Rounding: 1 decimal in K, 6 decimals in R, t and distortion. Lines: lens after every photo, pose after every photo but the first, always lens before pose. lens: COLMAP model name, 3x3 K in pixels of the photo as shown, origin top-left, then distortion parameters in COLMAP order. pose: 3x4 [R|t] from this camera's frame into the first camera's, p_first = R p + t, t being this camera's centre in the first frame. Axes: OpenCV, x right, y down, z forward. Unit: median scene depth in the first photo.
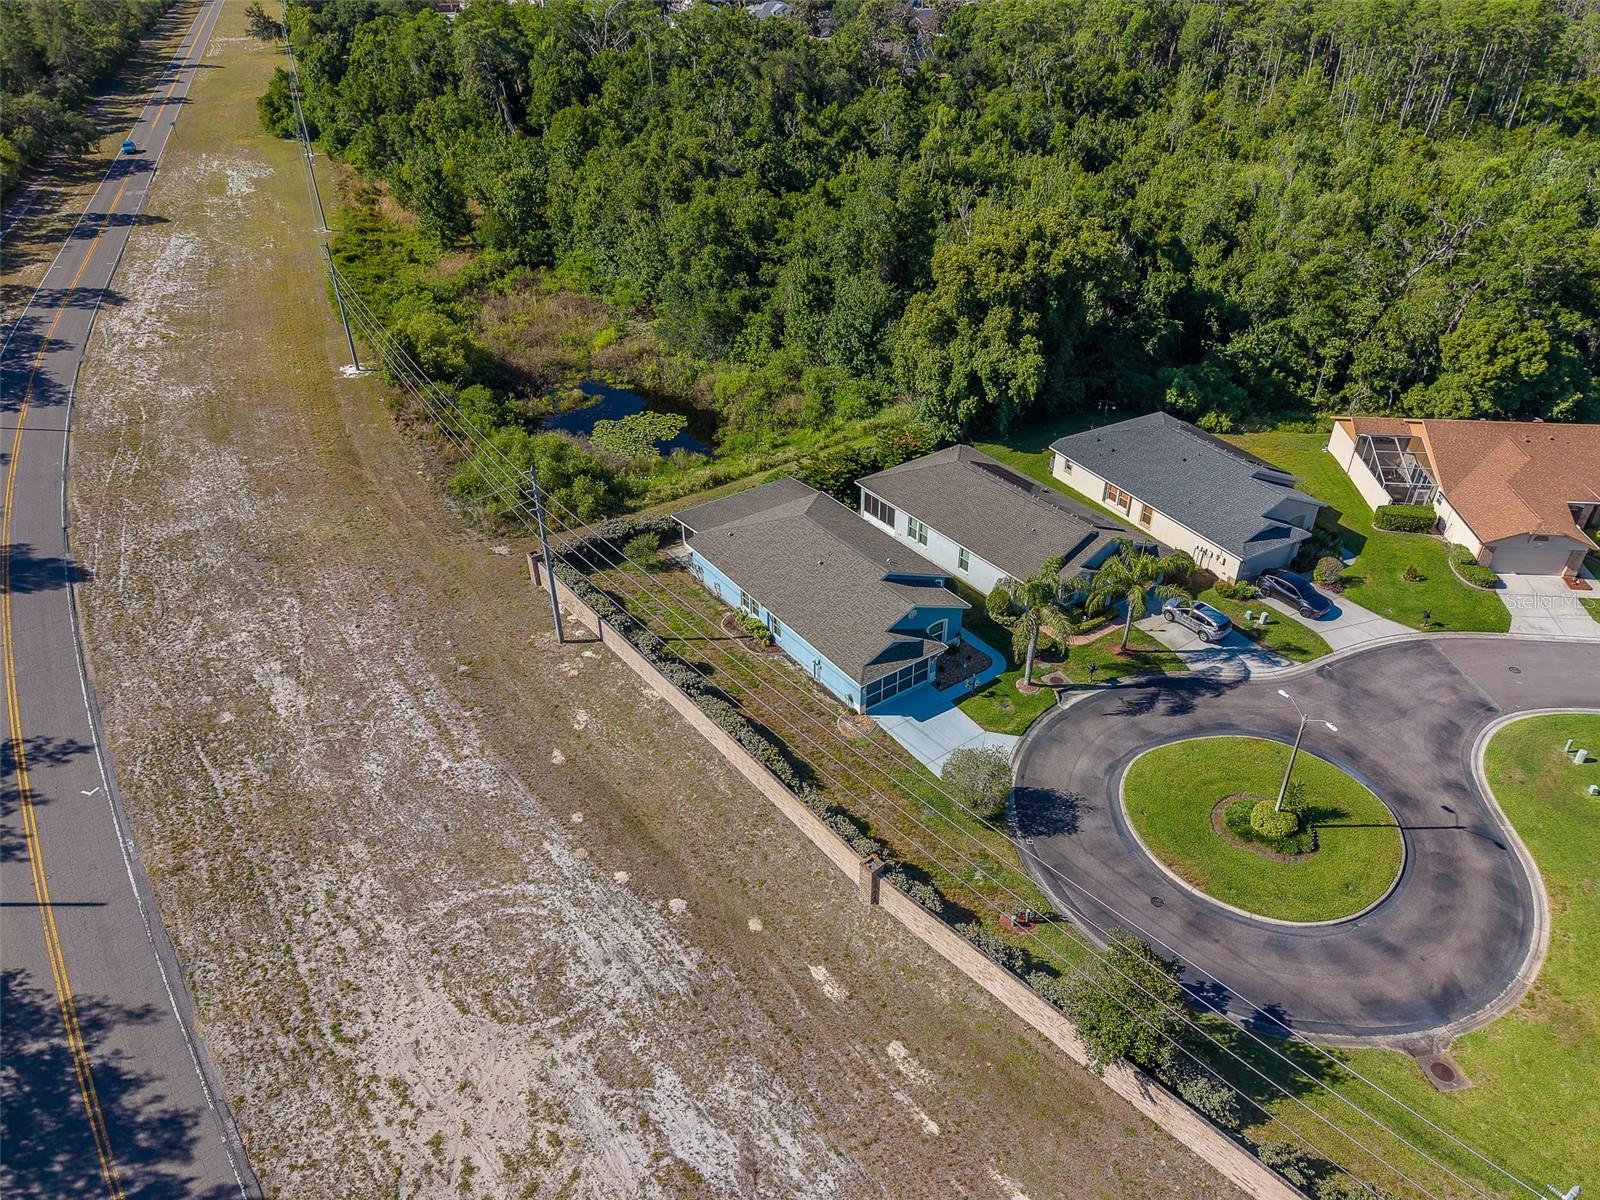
lens RADIAL K [[1066.6, 0, 800.0], [0, 1066.6, 600.0], [0, 0, 1]] dist [0.027283, 0.000383]
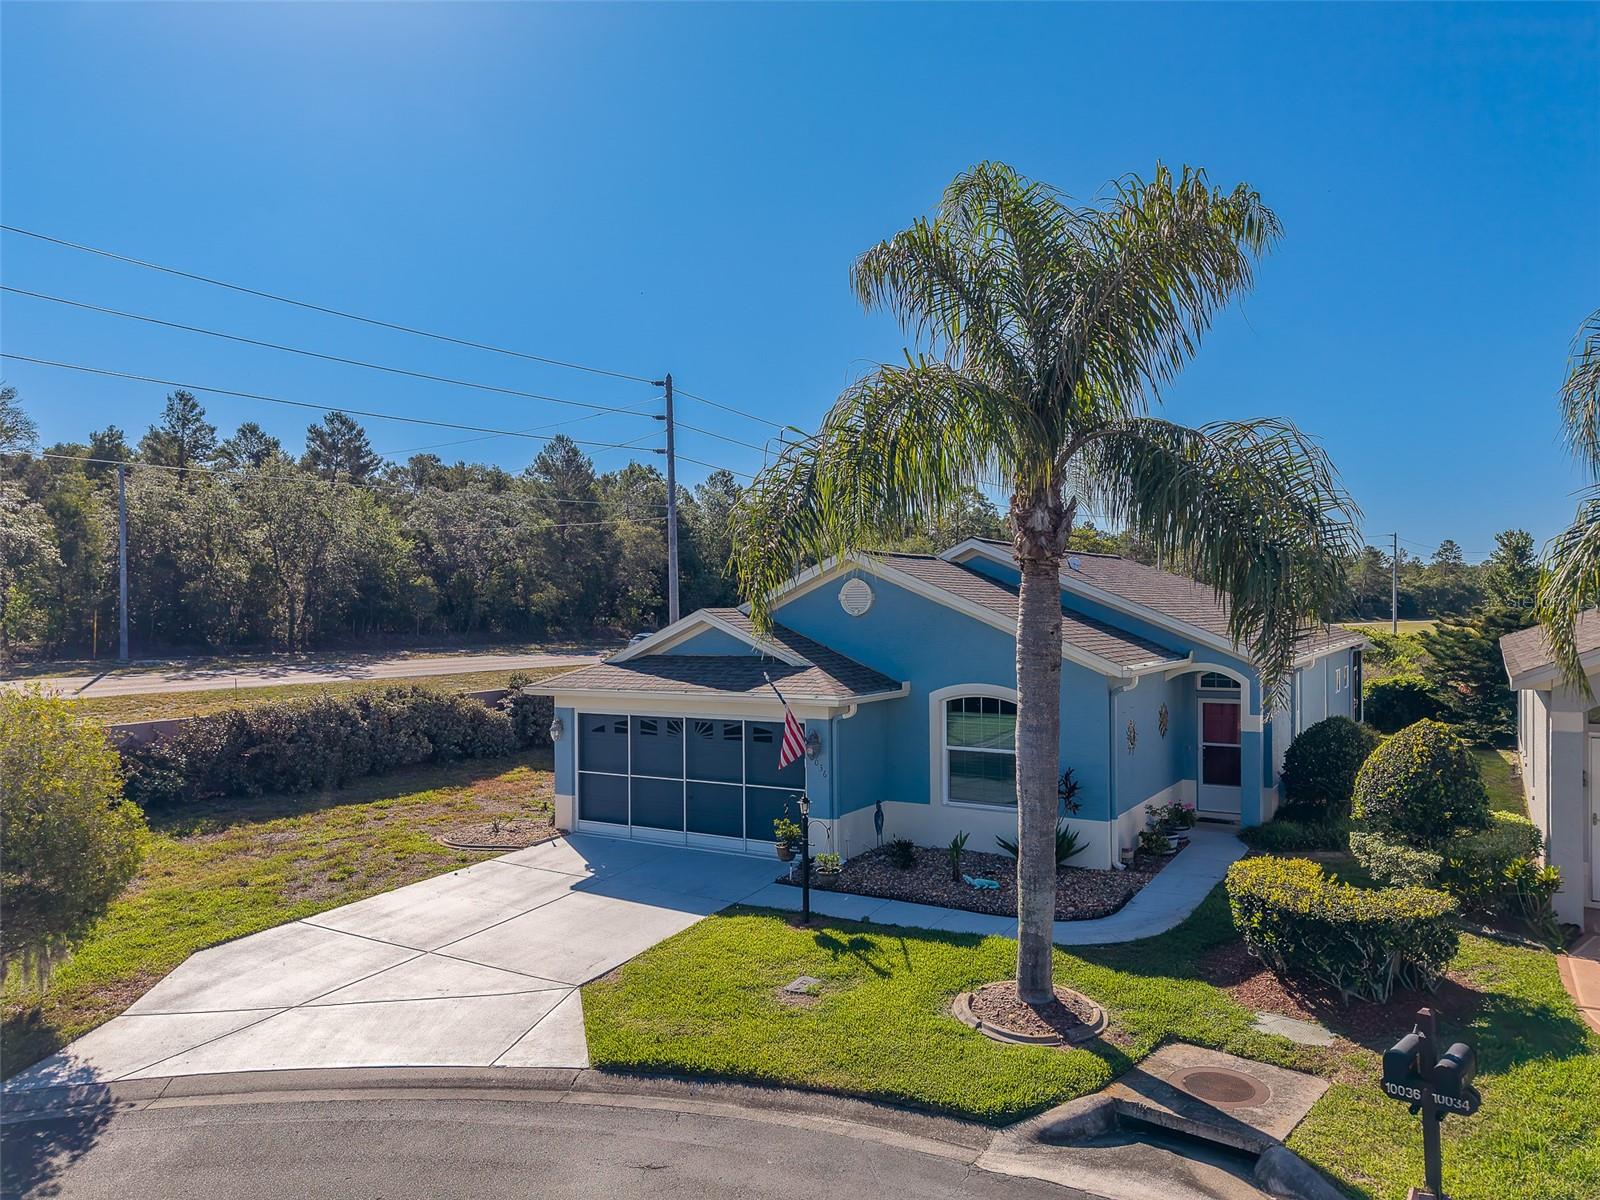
lens RADIAL K [[1066.7, 0, 800.0], [0, 1066.7, 600.0], [0, 0, 1]] dist [0.041440, -0.022627]
pose [[0.394590, 0.001506, -0.918856, 0.443433], [-0.496053, 0.842103, -0.211643, 0.099567], [0.773453, 0.539314, 0.333032, 1.090795]]
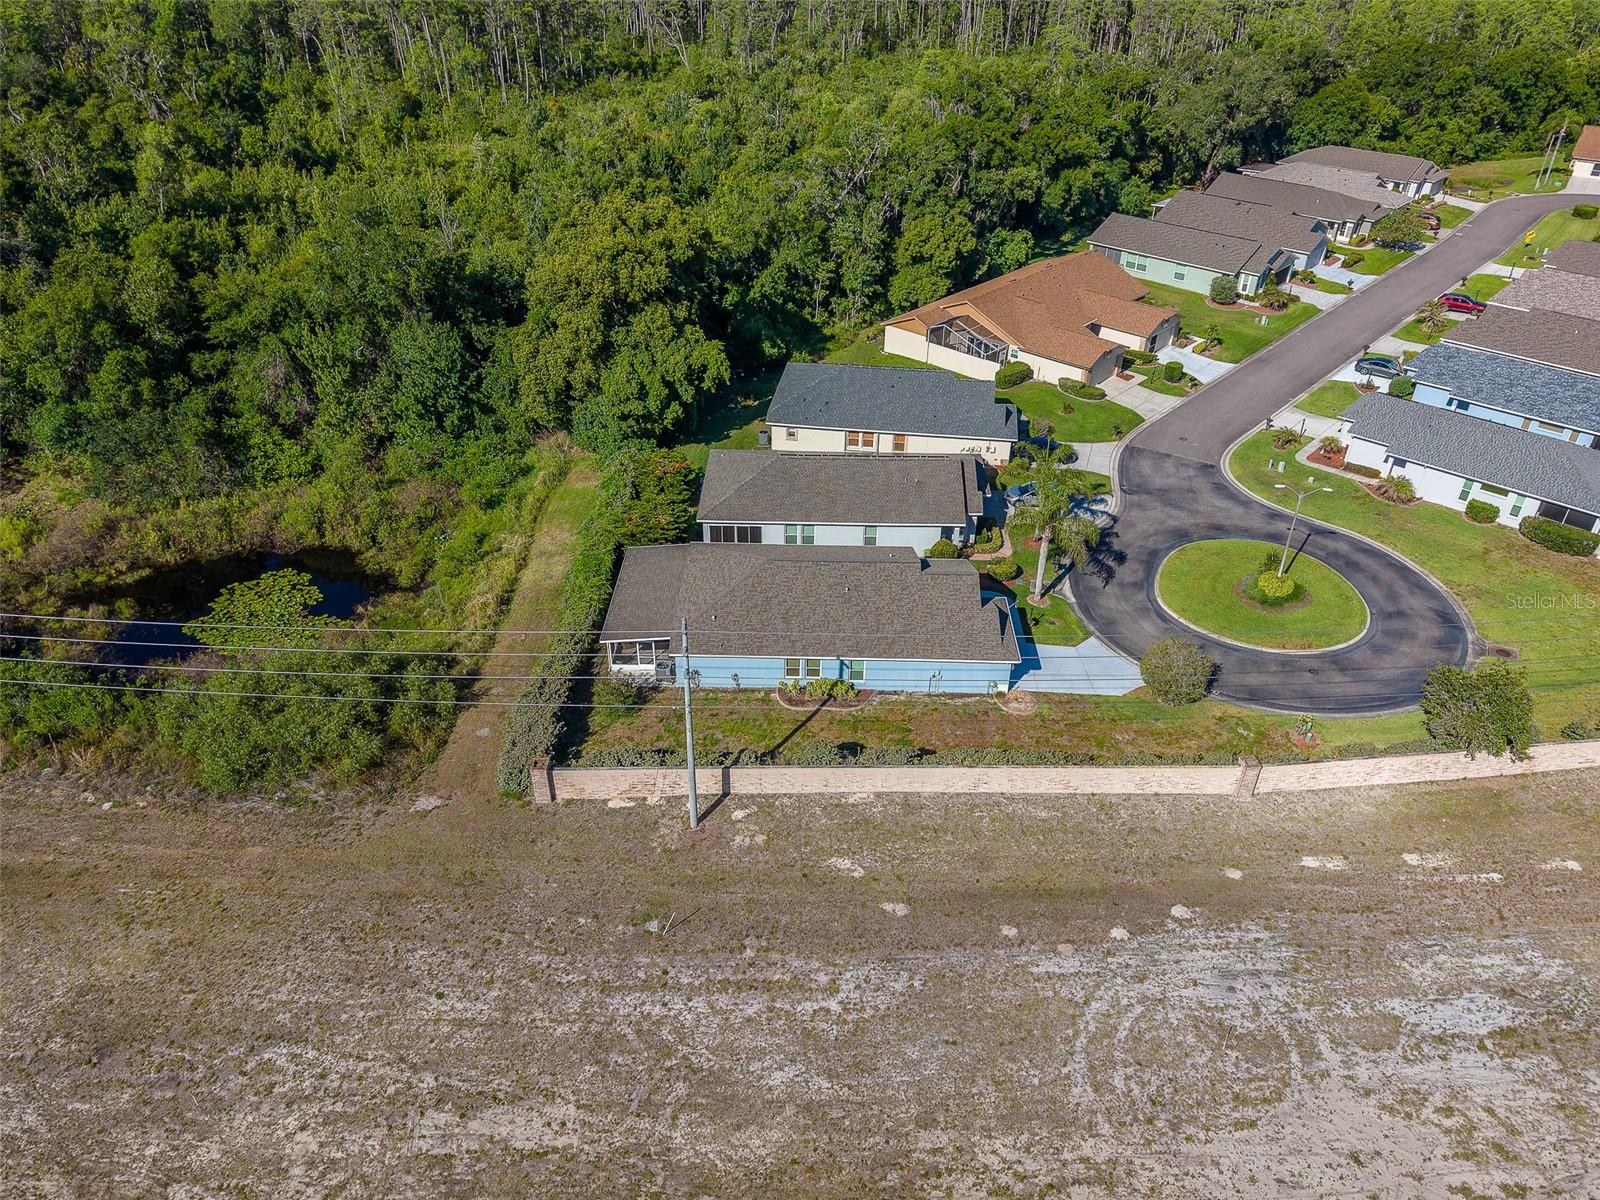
lens RADIAL K [[1096.5, 0, 800.7], [0, 1096.5, 607.1], [0, 0, 1]] dist [0.038217, -0.013355]
pose [[0.594146, -0.439170, 0.673884, -0.844441], [0.433078, 0.880651, 0.192086, -0.287260], [-0.677815, 0.177718, 0.713431, 0.461784]]
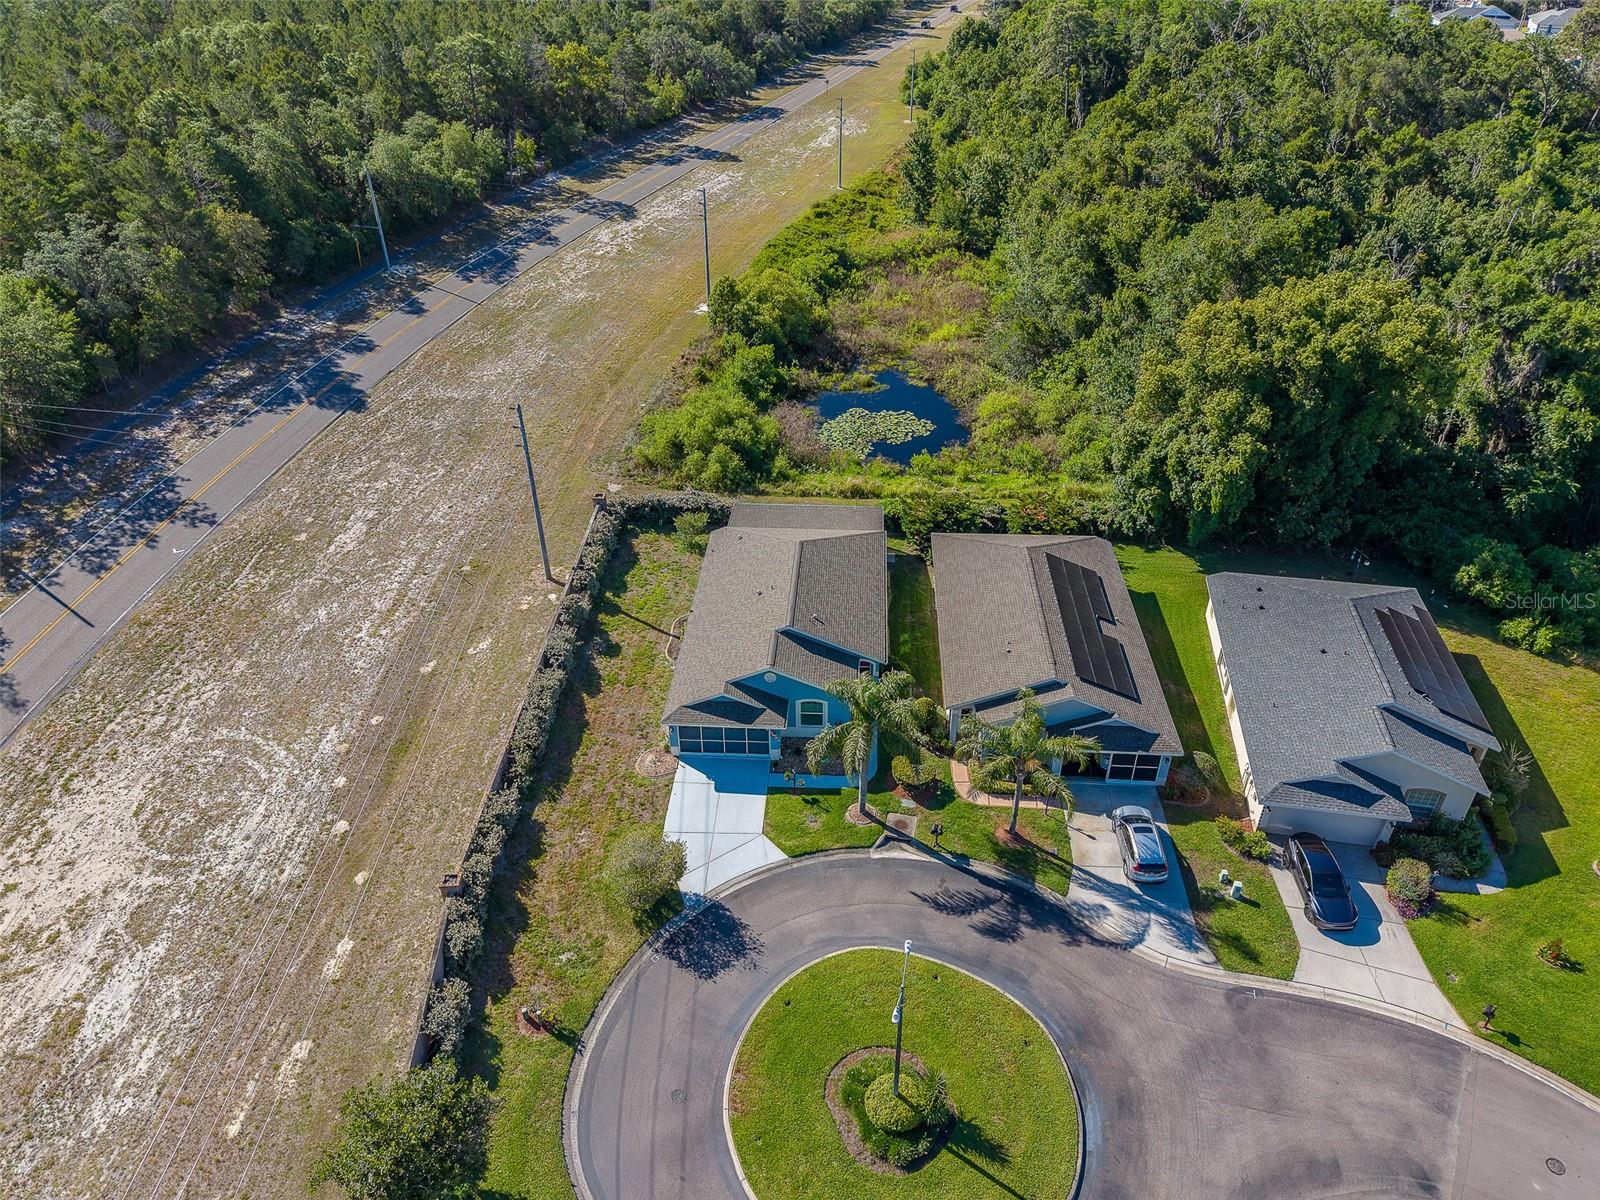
lens RADIAL K [[1066.7, 0, 800.0], [0, 1066.7, 600.0], [0, 0, 1]] dist [0.041440, -0.022627]
pose [[0.779153, 0.349359, -0.520450, 0.682207], [-0.344854, 0.932246, 0.109511, -0.183854], [0.523446, 0.094153, 0.846841, 0.319051]]
